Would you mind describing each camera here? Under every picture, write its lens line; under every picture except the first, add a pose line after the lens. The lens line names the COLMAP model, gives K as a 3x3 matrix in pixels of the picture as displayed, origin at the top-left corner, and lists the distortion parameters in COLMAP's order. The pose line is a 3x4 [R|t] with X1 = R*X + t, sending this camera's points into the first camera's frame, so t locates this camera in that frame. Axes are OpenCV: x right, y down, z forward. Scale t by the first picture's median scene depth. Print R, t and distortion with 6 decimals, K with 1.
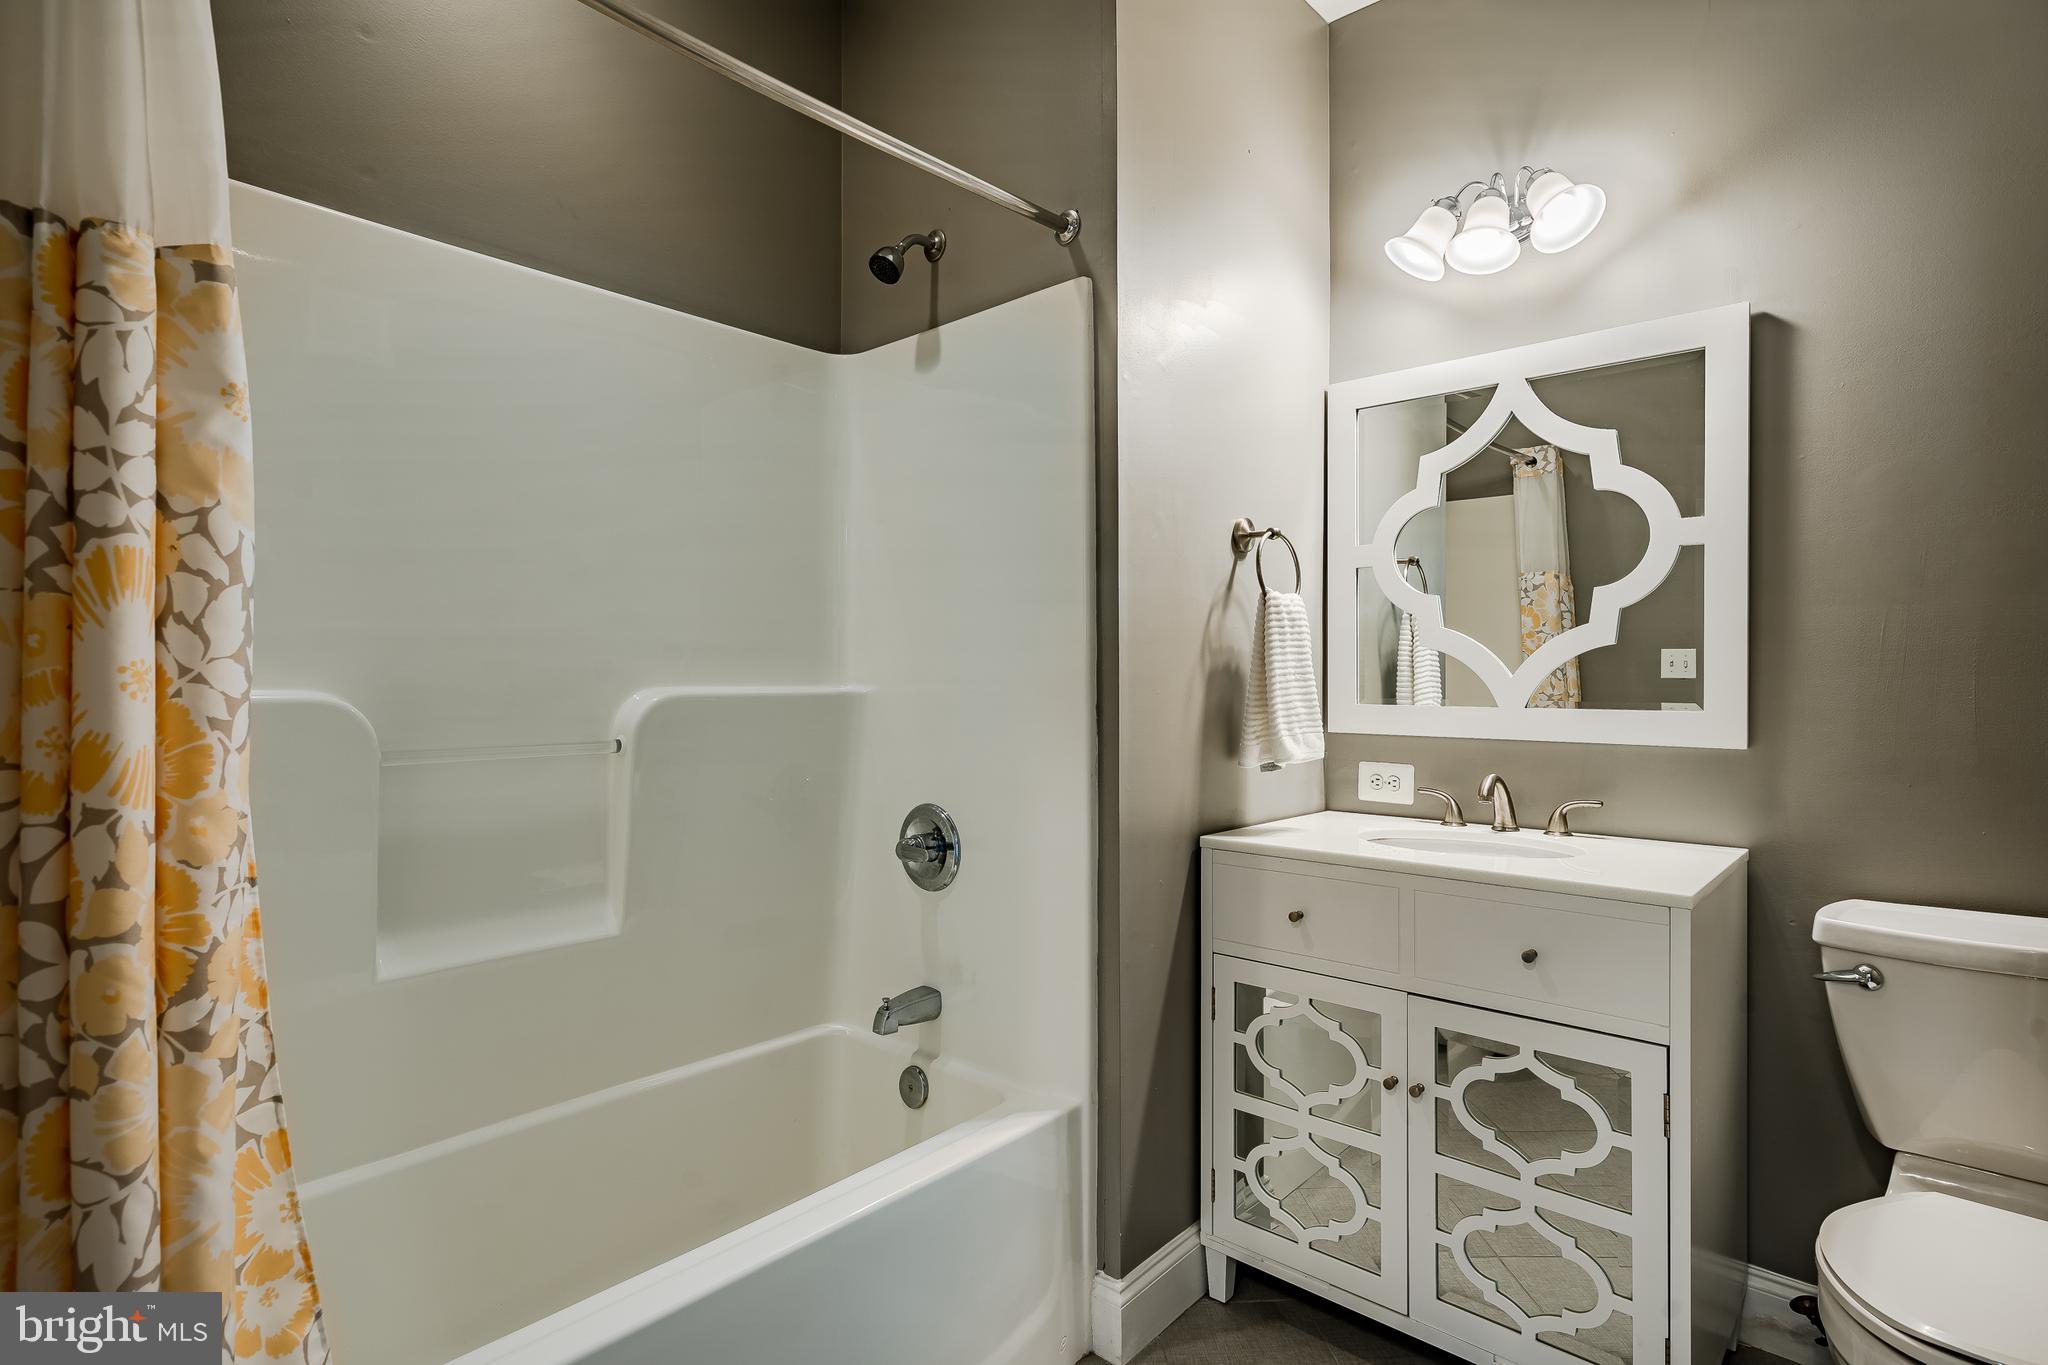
lens RADIAL K [[1042.1, 0, 1021.9], [0, 1042.1, 691.9], [0, 0, 1]] dist [-0.001512, 0.001996]
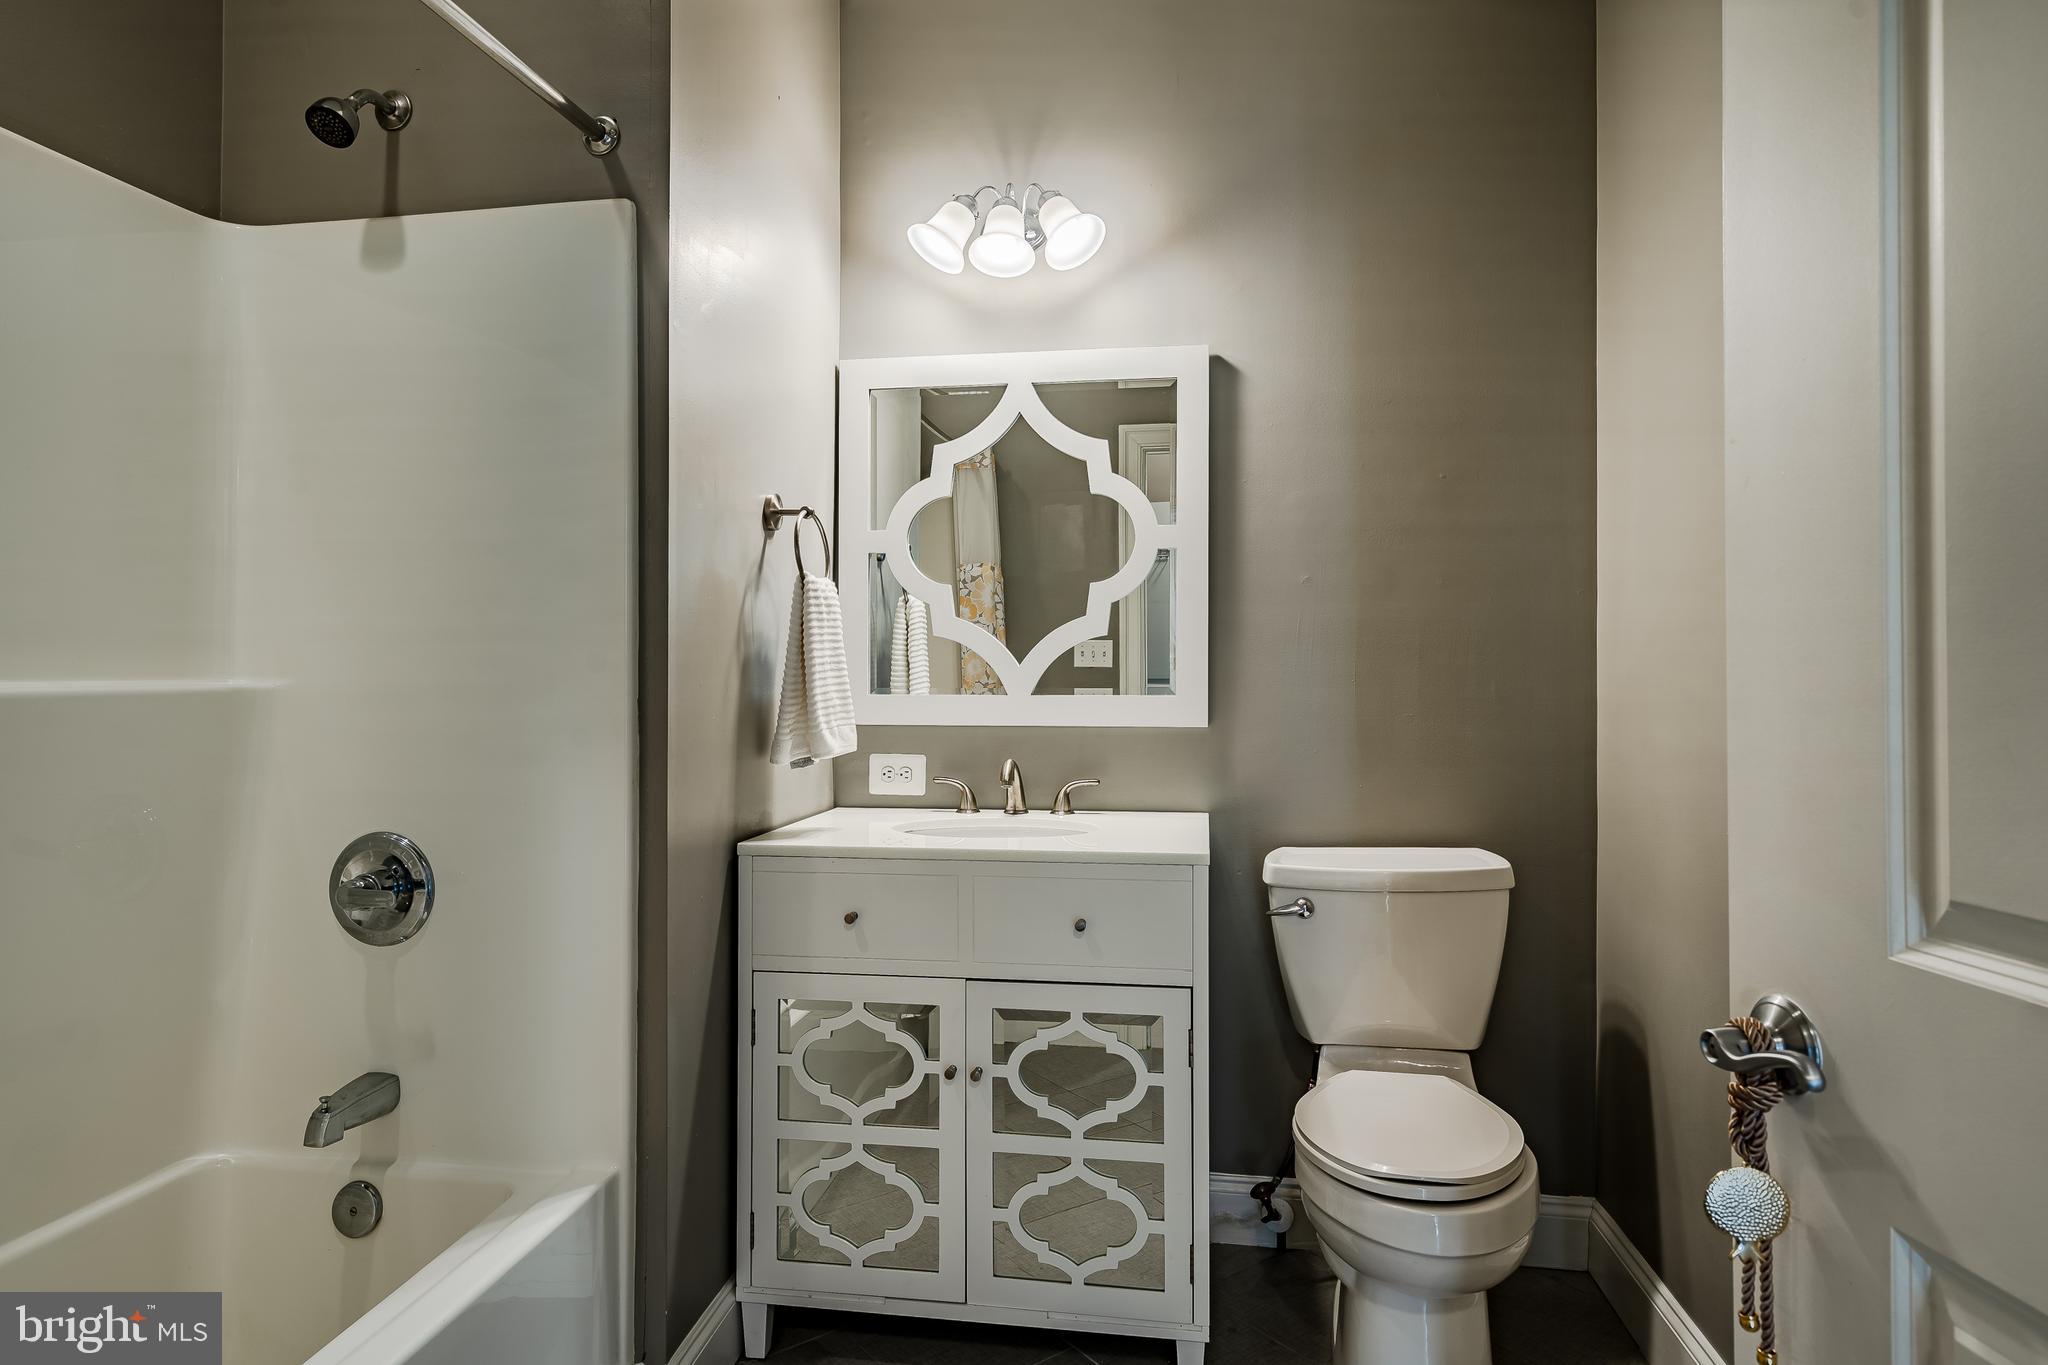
lens RADIAL K [[1185.4, 0, 1023.7], [0, 1185.4, 670.5], [0, 0, 1]] dist [0.002802, -0.000652]
pose [[0.830546, -0.003302, 0.556941, -0.192656], [0.009876, 0.999913, -0.008799, 0.000820], [-0.556863, 0.012808, 0.830506, 0.011165]]
